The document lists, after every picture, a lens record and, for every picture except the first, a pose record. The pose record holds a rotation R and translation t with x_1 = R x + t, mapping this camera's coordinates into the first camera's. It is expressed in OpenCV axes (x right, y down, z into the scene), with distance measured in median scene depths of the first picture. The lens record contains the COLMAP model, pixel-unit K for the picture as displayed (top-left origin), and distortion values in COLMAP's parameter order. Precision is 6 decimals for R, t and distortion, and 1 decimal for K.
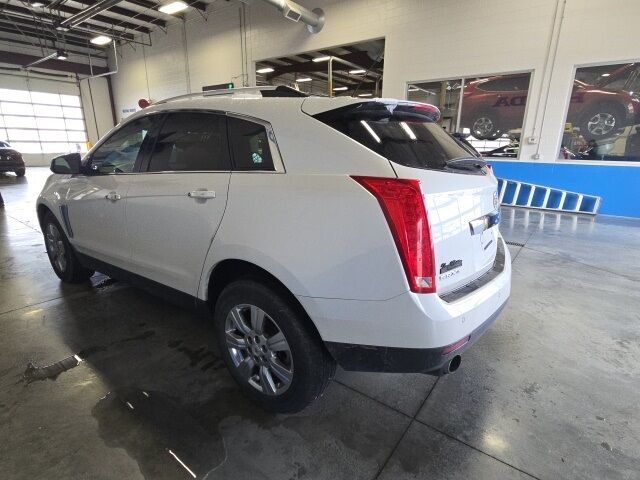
lens RADIAL K [[335.6, 0, 321.7], [0, 335.6, 240.9], [0, 0, 1]] dist [0.006705, -0.004640]
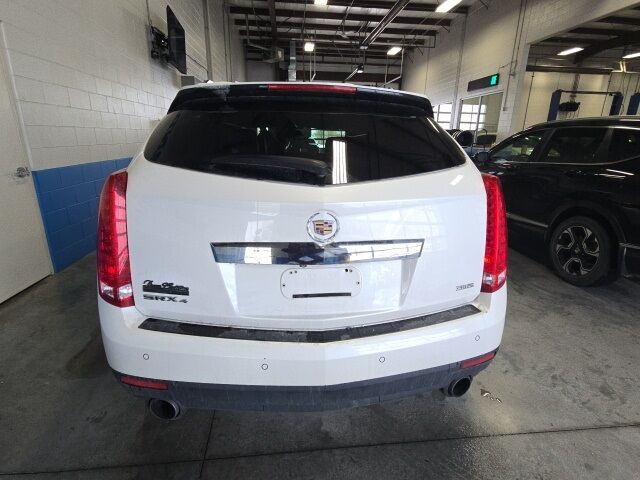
lens RADIAL K [[335.6, 0, 321.1], [0, 335.6, 239.9], [0, 0, 1]] dist [0.006705, -0.004640]
pose [[0.681254, 0.213773, -0.700138, 0.120970], [-0.212234, 0.973012, 0.090579, -0.019397], [0.700606, 0.086886, 0.708239, 0.070549]]
